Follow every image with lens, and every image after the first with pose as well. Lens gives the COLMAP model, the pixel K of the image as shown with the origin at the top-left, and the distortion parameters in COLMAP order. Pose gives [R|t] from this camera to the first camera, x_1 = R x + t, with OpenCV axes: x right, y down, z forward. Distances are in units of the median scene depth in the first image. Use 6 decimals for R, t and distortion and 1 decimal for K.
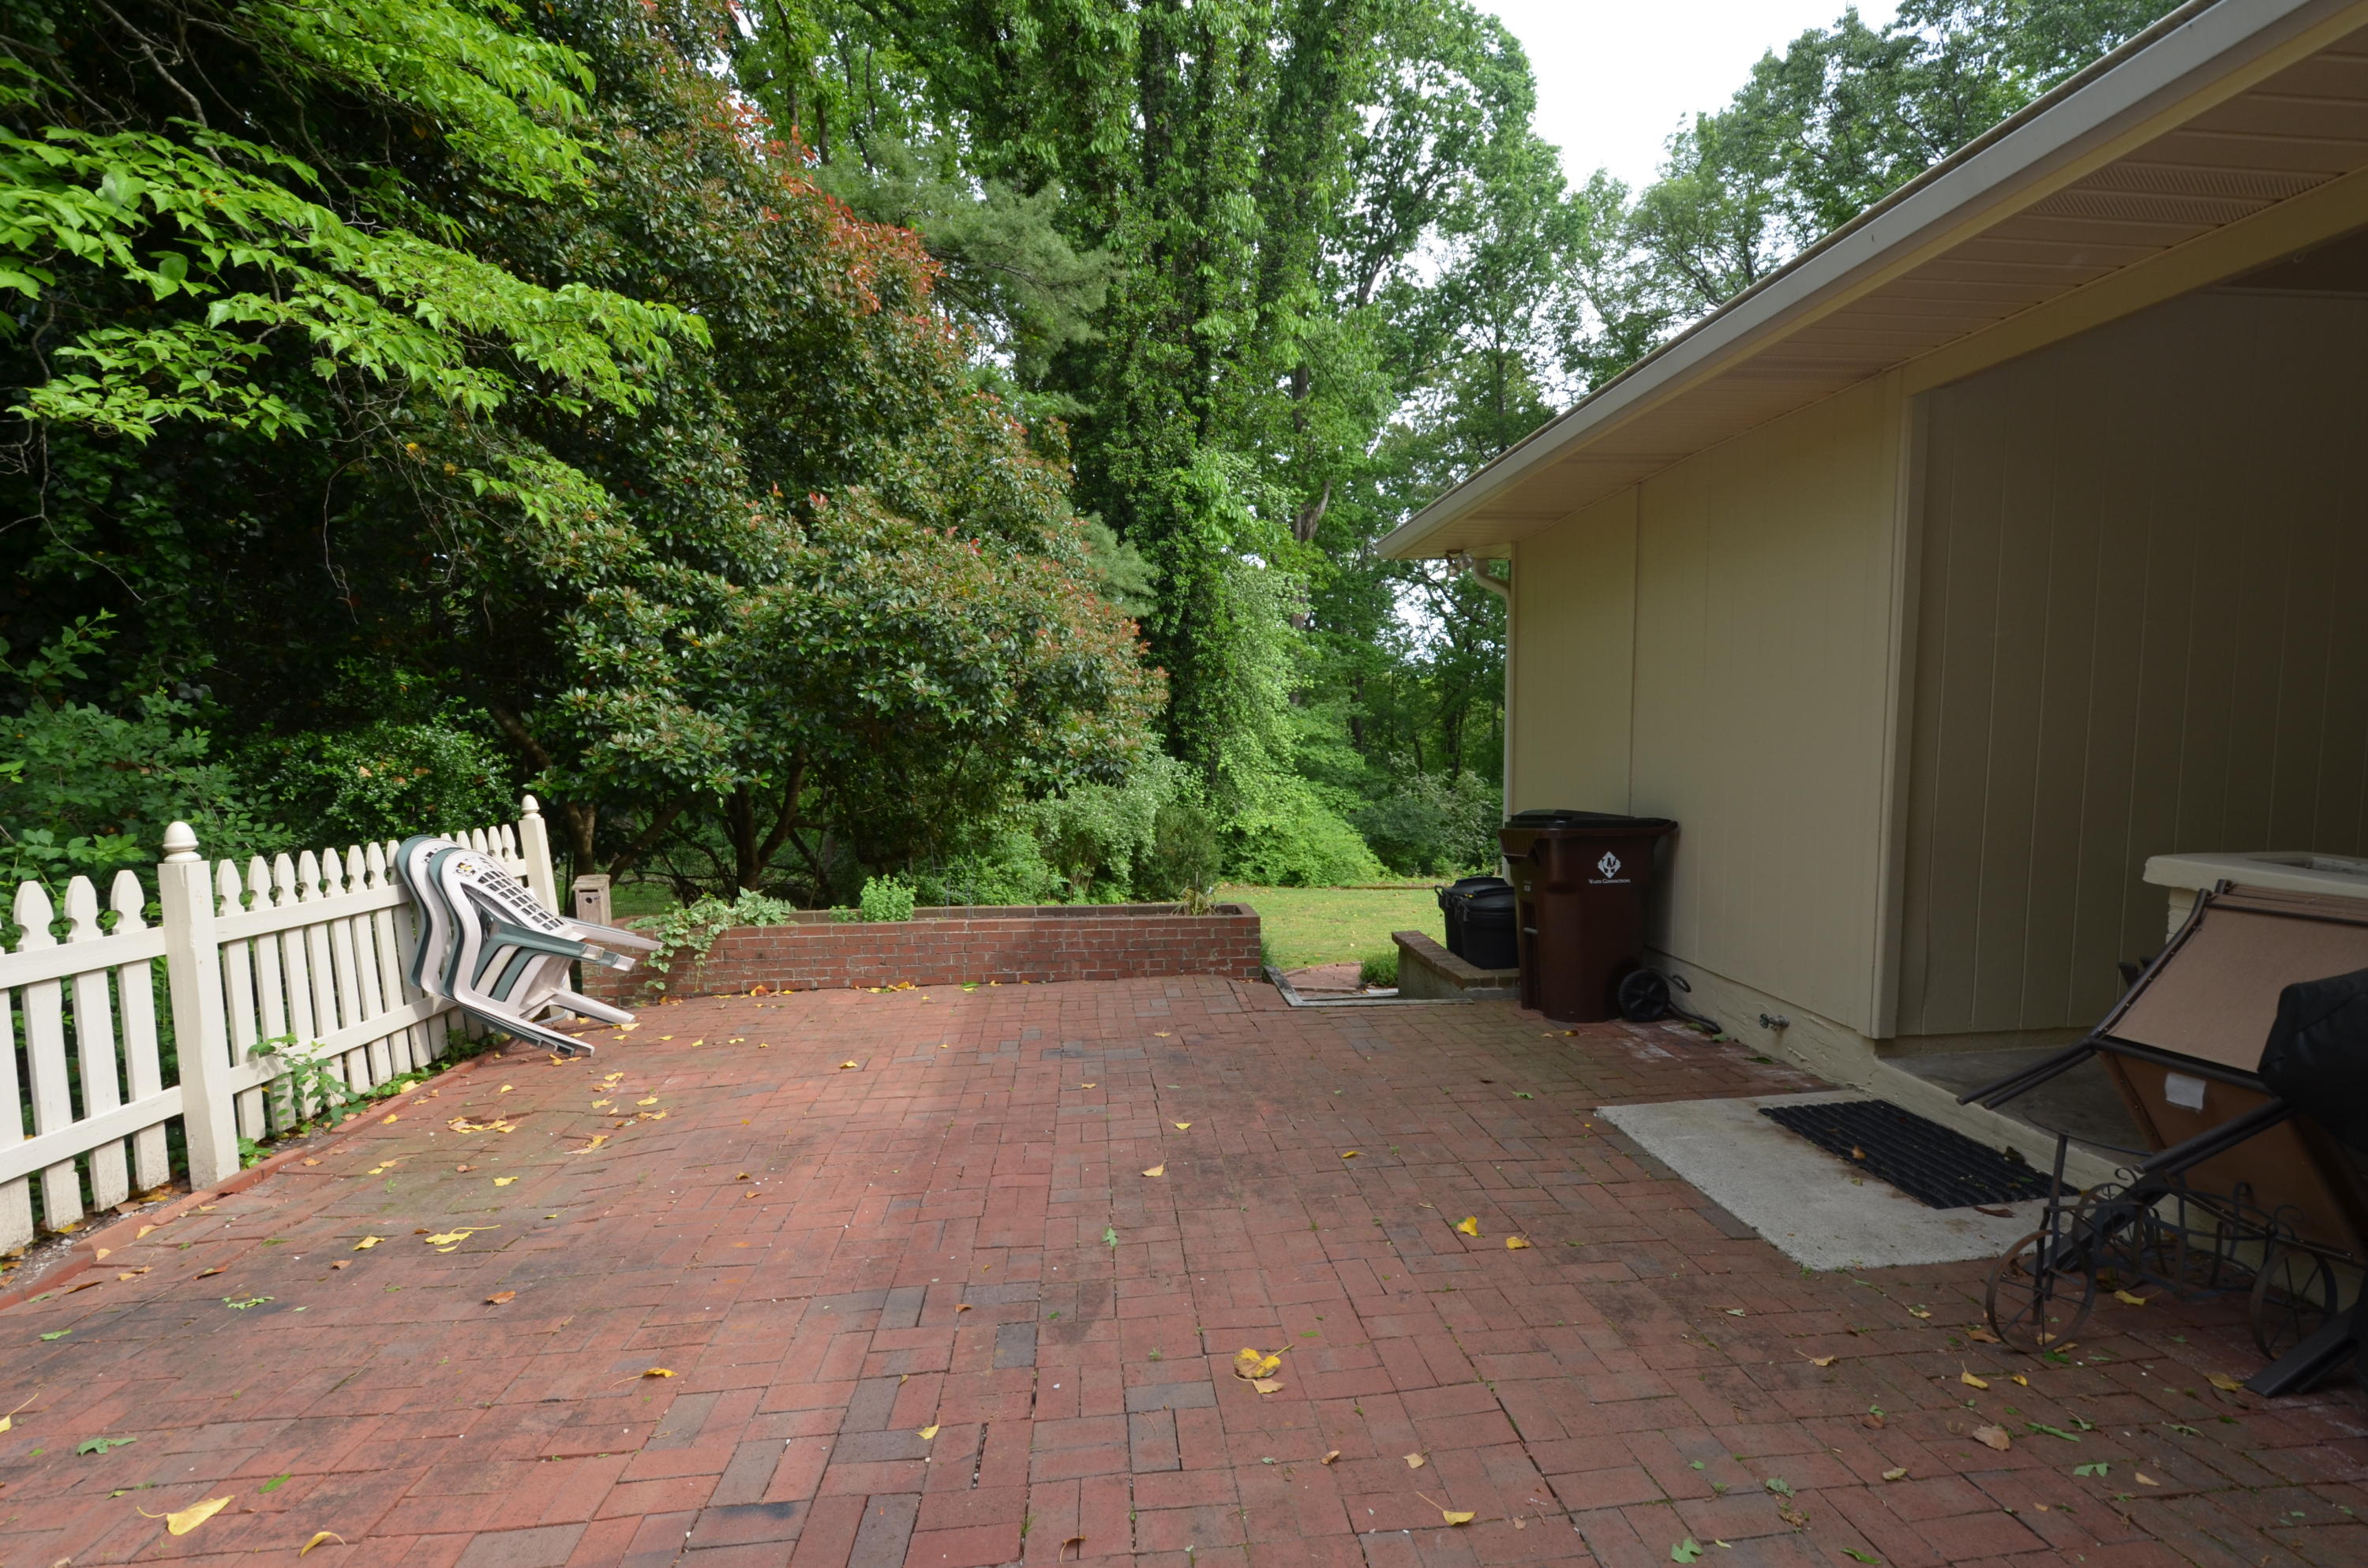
lens RADIAL K [[1014.2, 0, 1206.8], [0, 1014.2, 806.3], [0, 0, 1]] dist [-0.012001, -0.001633]
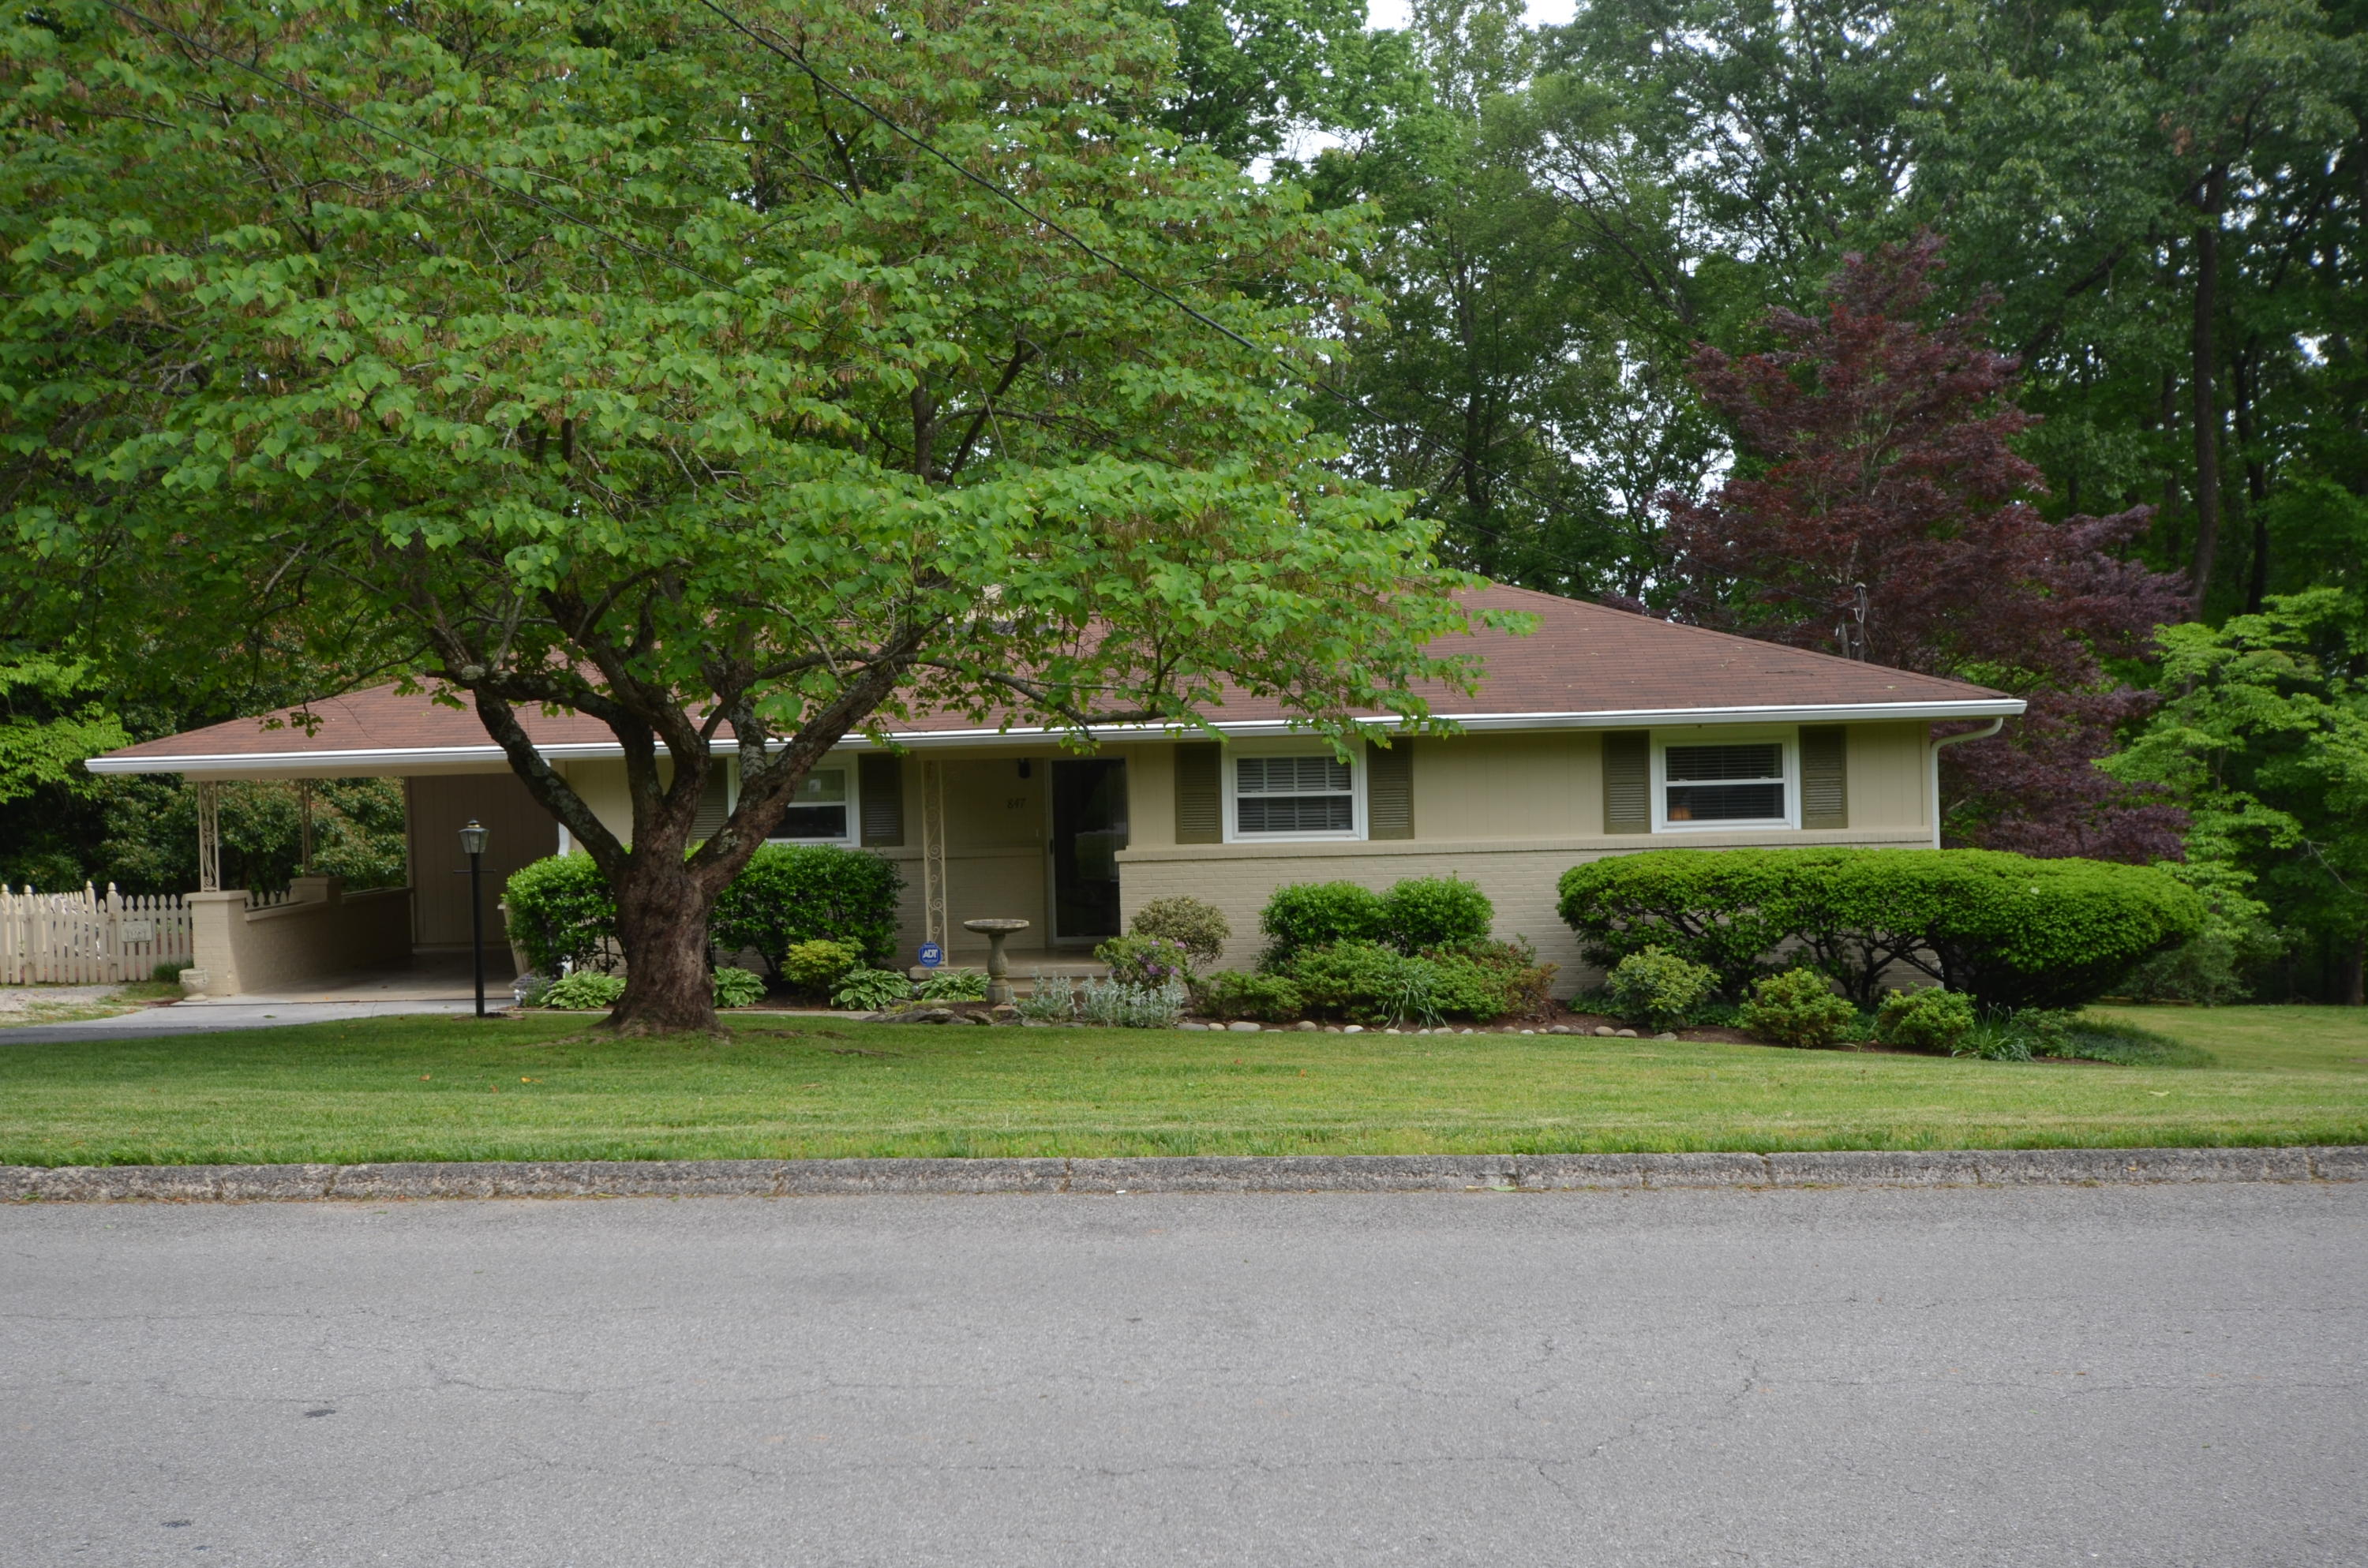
lens RADIAL K [[2456.0, 0, 1184.3], [0, 2456.0, 801.1], [0, 0, 1]] dist [-0.007141, 0.000000]
pose [[0.975737, -0.008231, -0.218792, 3.229909], [-0.004796, 0.998250, -0.058940, 0.132933], [0.218894, 0.058559, 0.973990, -4.242812]]
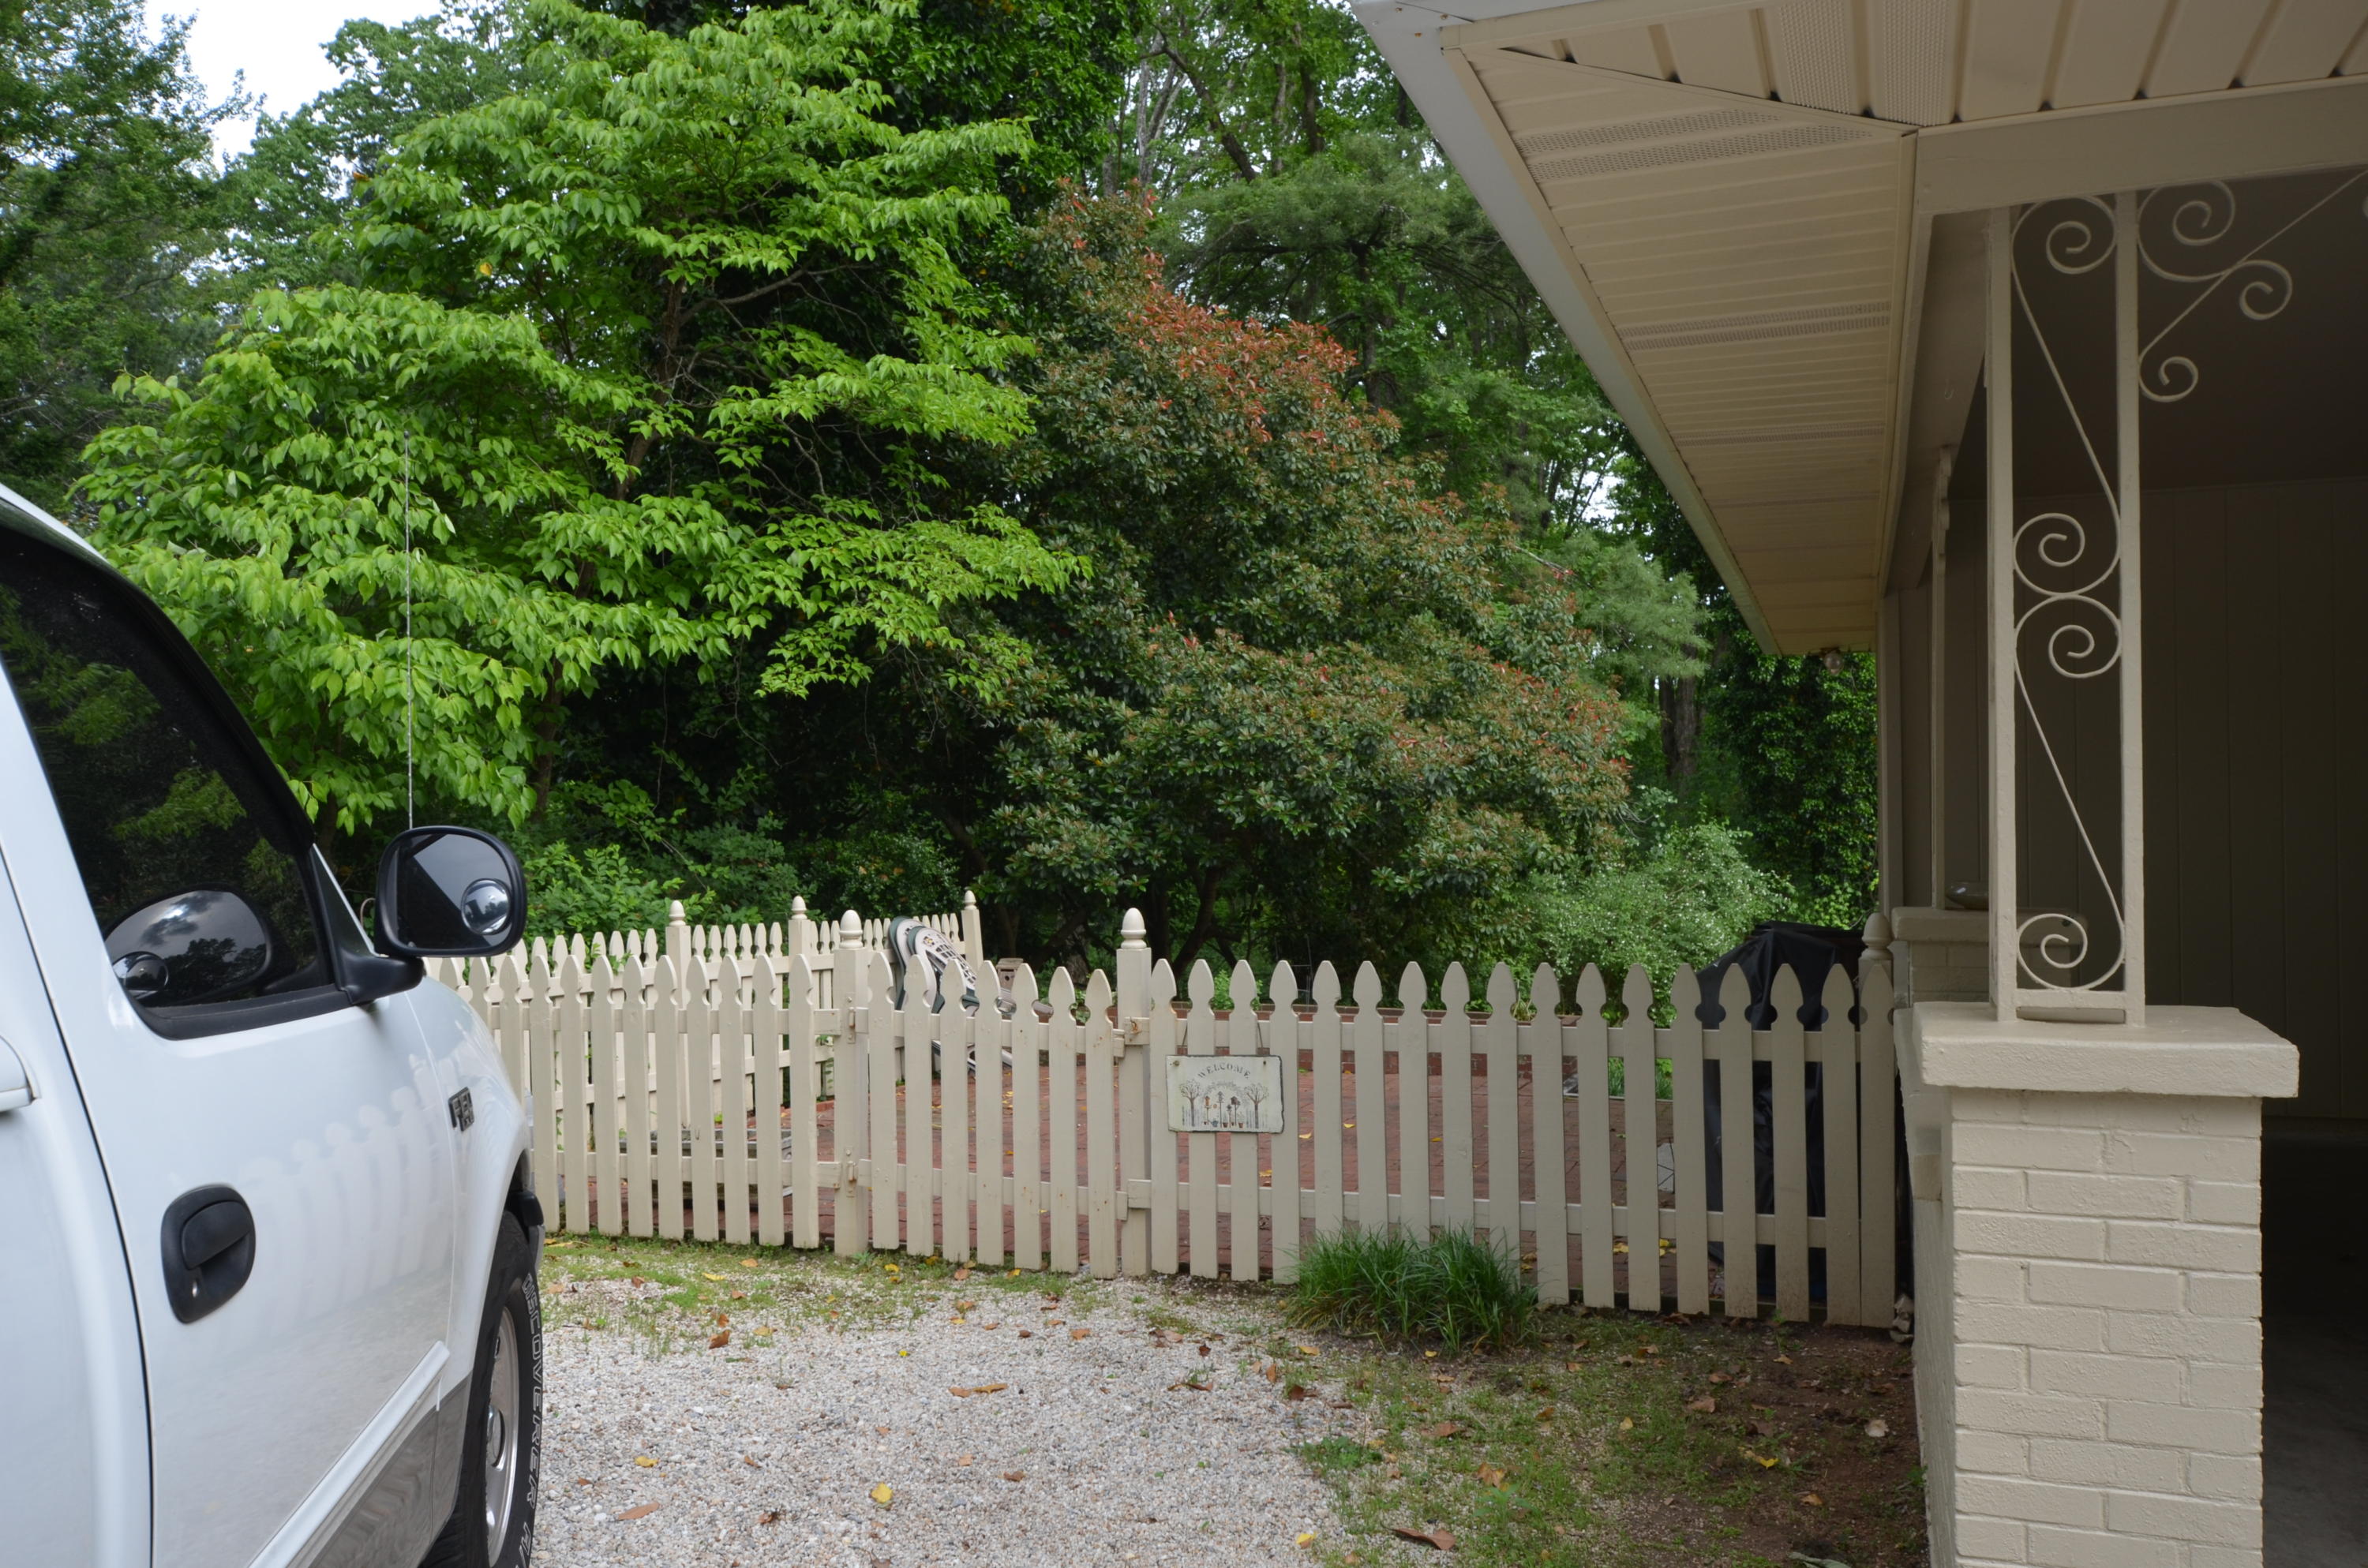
lens RADIAL K [[1813.7, 0, 1188.6], [0, 1813.7, 784.5], [0, 0, 1]] dist [-0.083144, -0.000088]
pose [[0.888910, -0.005601, -0.458048, 0.544905], [-0.035985, 0.995981, -0.082012, 0.028791], [0.456667, 0.089384, 0.885136, -0.796665]]
